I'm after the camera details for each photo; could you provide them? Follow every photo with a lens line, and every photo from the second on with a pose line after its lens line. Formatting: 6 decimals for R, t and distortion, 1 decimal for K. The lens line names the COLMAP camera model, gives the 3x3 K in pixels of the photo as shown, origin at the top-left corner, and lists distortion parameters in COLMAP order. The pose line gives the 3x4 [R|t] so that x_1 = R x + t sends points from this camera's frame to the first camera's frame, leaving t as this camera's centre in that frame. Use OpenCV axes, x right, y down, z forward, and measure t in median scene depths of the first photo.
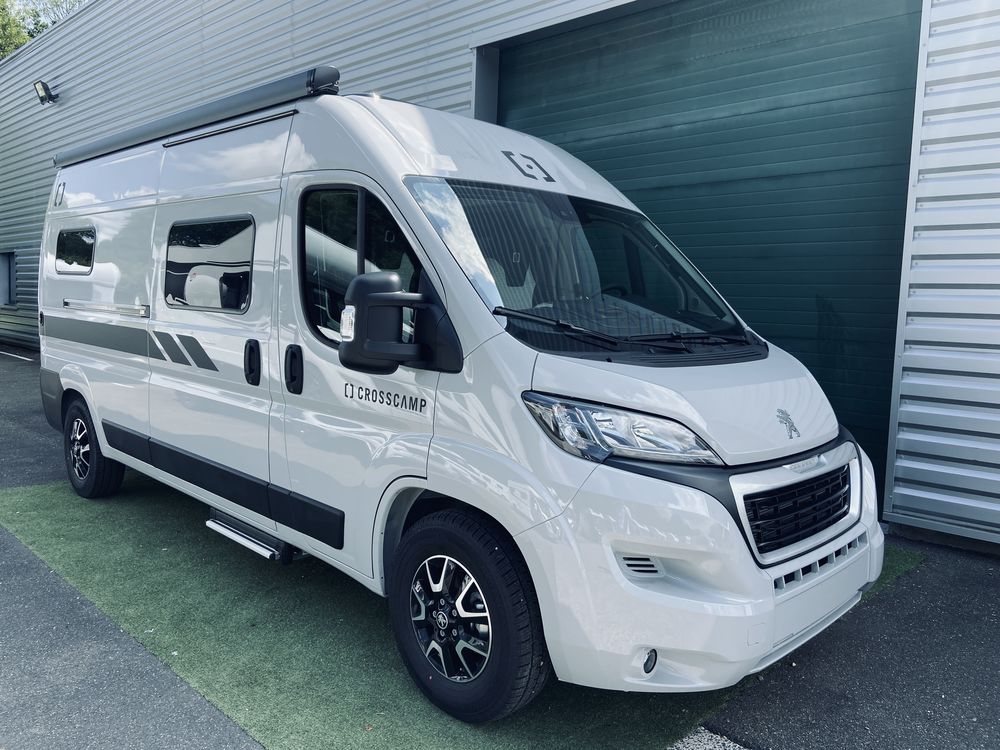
lens RADIAL K [[760.7, 0, 497.3], [0, 760.7, 380.9], [0, 0, 1]] dist [0.078072, -0.097856]
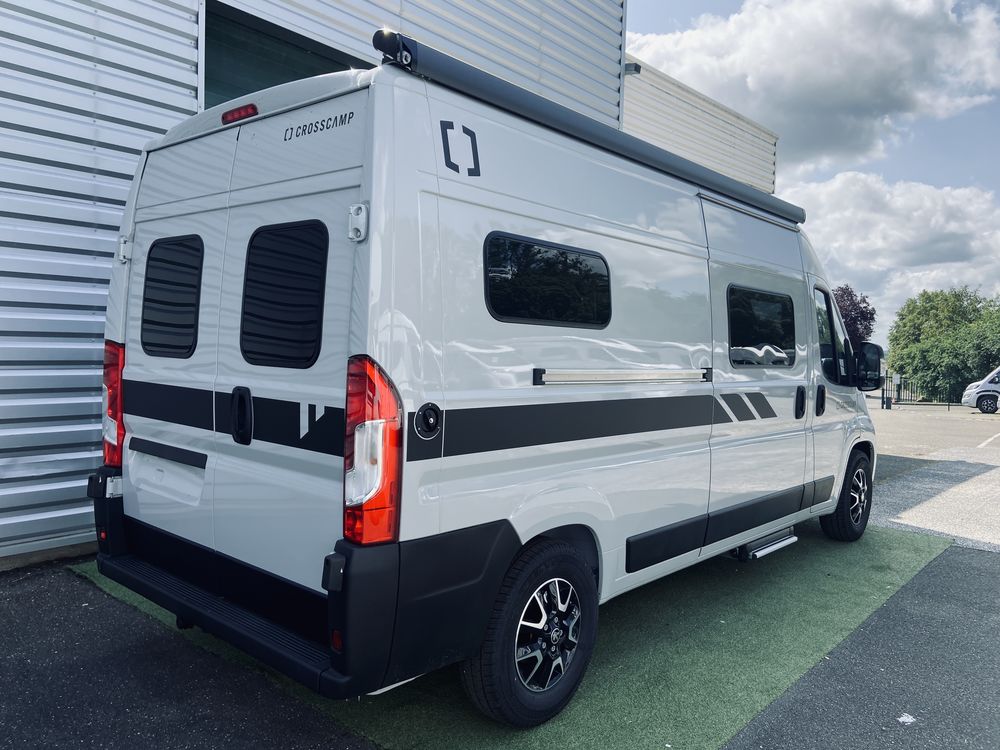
lens RADIAL K [[760.7, 0, 490.1], [0, 760.7, 366.7], [0, 0, 1]] dist [0.078072, -0.097856]
pose [[-0.063552, -0.061023, 0.996111, -1.900580], [0.073177, 0.995157, 0.065633, -0.252322], [-0.995292, 0.077064, -0.058779, 1.866106]]
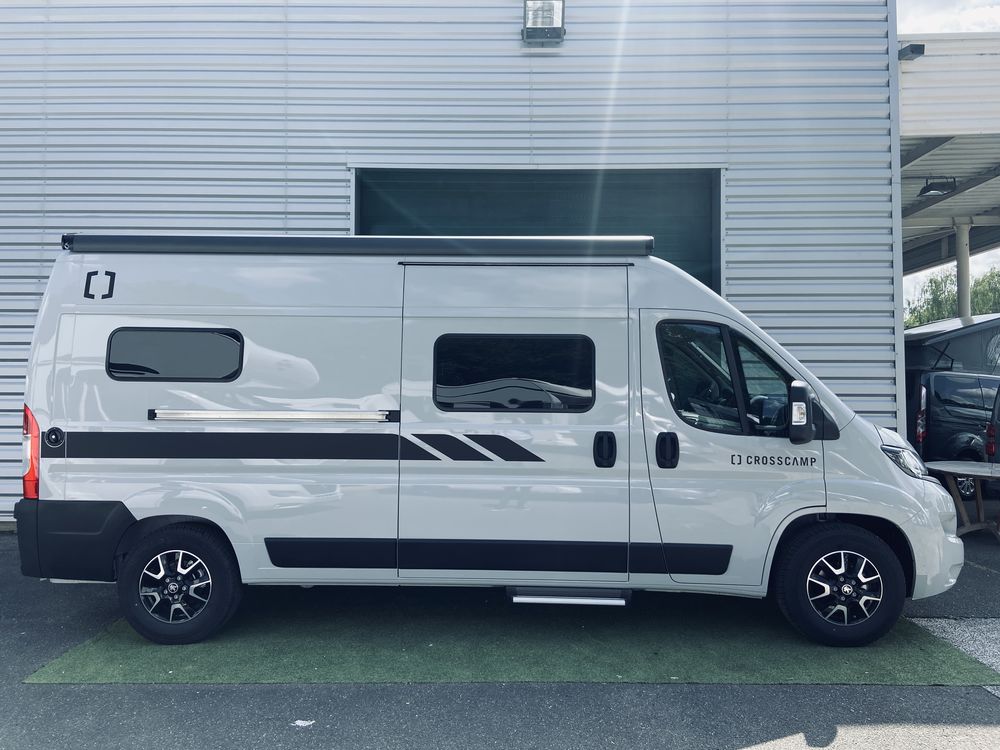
lens RADIAL K [[760.7, 0, 497.5], [0, 760.7, 371.0], [0, 0, 1]] dist [0.078072, -0.097856]
pose [[0.724008, -0.011540, 0.689695, -1.517891], [0.090527, 0.992802, -0.078419, -0.081590], [-0.683826, 0.119212, 0.719841, 0.221291]]
